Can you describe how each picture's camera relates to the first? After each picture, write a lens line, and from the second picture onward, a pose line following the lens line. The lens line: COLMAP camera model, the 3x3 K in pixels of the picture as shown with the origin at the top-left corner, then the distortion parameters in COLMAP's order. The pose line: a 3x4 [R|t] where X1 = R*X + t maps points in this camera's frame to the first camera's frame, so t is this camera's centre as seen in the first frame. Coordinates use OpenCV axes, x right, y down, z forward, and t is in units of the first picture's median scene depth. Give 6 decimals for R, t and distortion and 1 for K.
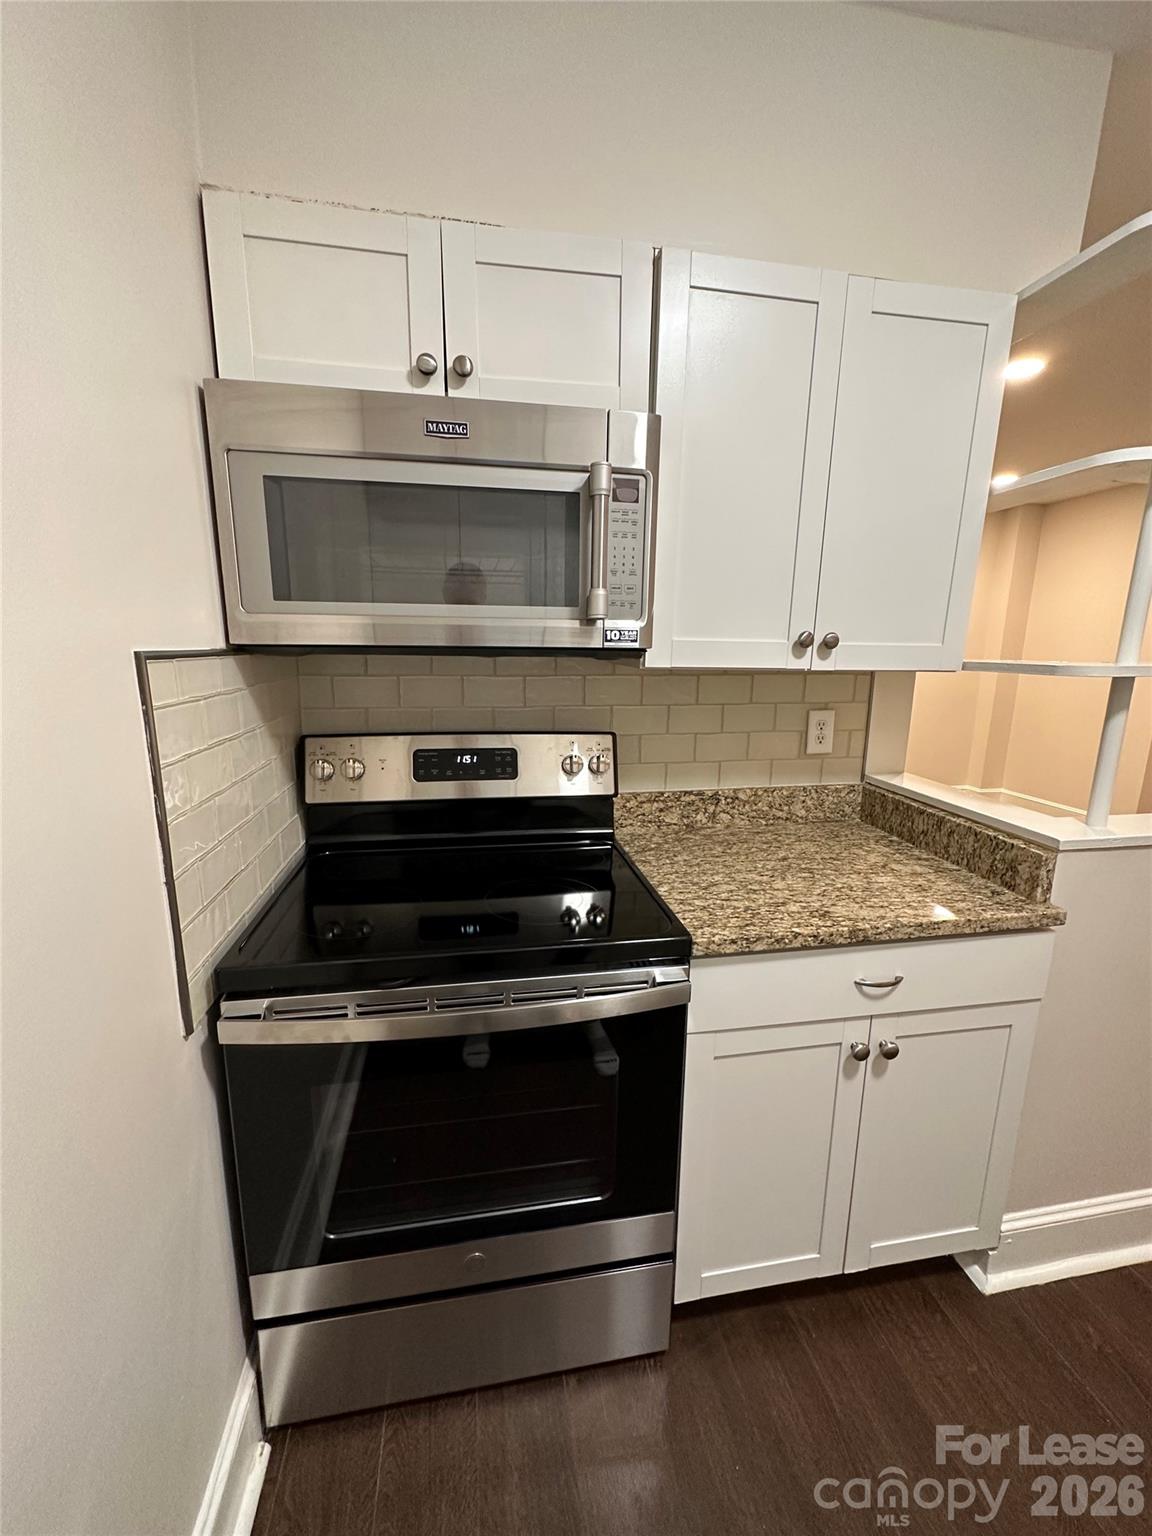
lens RADIAL K [[612.0, 0, 576.0], [0, 612.0, 768.0], [0, 0, 1]] dist [-0.002457, -0.000209]
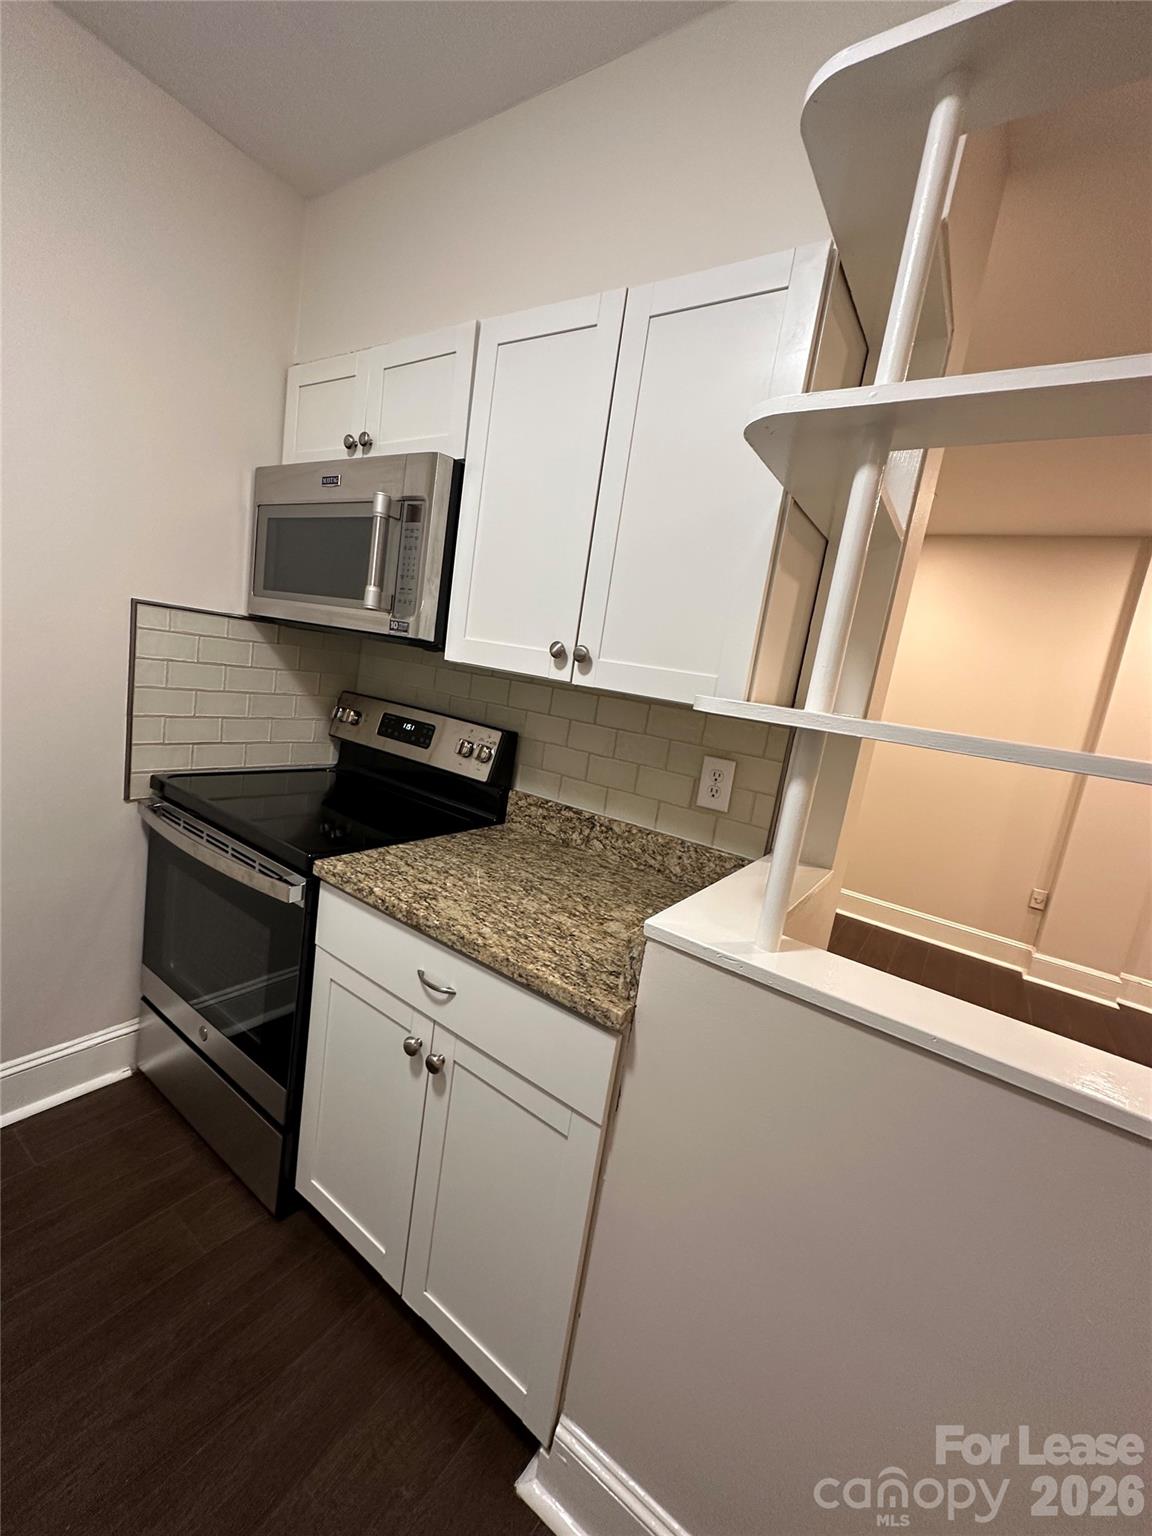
lens RADIAL K [[612.0, 0, 576.0], [0, 612.0, 768.0], [0, 0, 1]] dist [-0.002457, -0.000209]
pose [[0.709559, 0.207907, -0.673276, 1.059313], [-0.278375, 0.960467, 0.003215, -0.036654], [0.647328, 0.185142, 0.739384, 0.312593]]
